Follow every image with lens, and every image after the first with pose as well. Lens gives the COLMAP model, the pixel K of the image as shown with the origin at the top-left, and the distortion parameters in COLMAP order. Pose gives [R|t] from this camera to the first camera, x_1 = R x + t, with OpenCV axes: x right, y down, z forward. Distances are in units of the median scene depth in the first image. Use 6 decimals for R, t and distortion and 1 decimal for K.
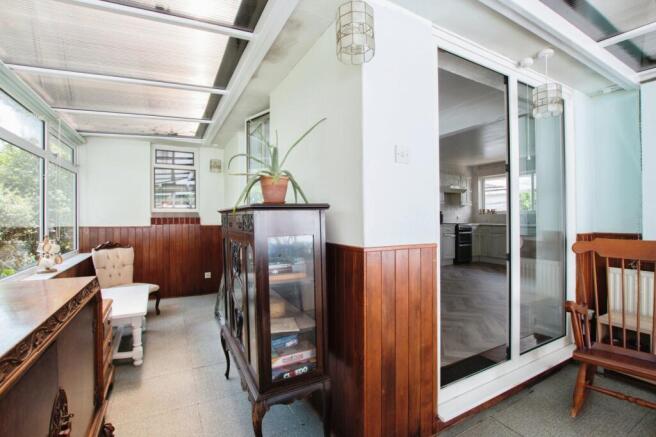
lens RADIAL K [[291.4, 0, 330.2], [0, 291.4, 214.6], [0, 0, 1]] dist [-0.019615, -0.001249]
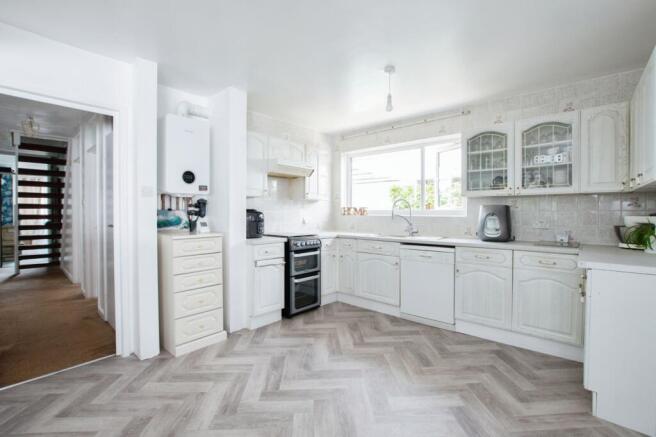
lens RADIAL K [[291.4, 0, 330.1], [0, 291.4, 213.4], [0, 0, 1]] dist [-0.019615, -0.001249]
pose [[0.944538, -0.000522, 0.328403, 0.317518], [-0.005464, 0.999835, 0.017304, -0.016268], [-0.328358, -0.018139, 0.944379, 0.478053]]
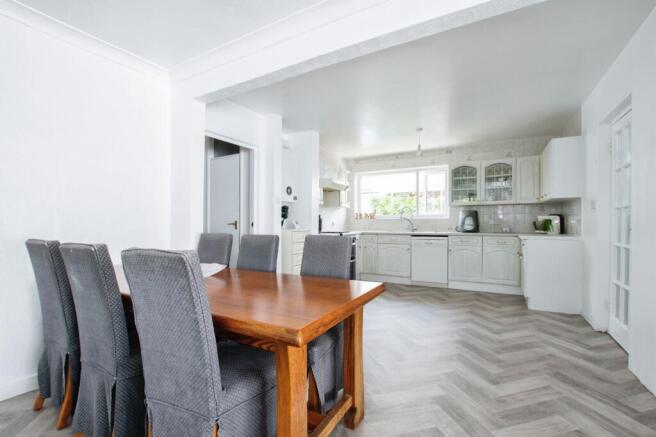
lens RADIAL K [[291.4, 0, 327.2], [0, 291.4, 221.3], [0, 0, 1]] dist [-0.019615, -0.001249]
pose [[0.863578, -0.001798, 0.504212, 0.042267], [-0.003063, 0.999956, 0.008811, -0.001871], [-0.504206, -0.009154, 0.863535, 0.369359]]
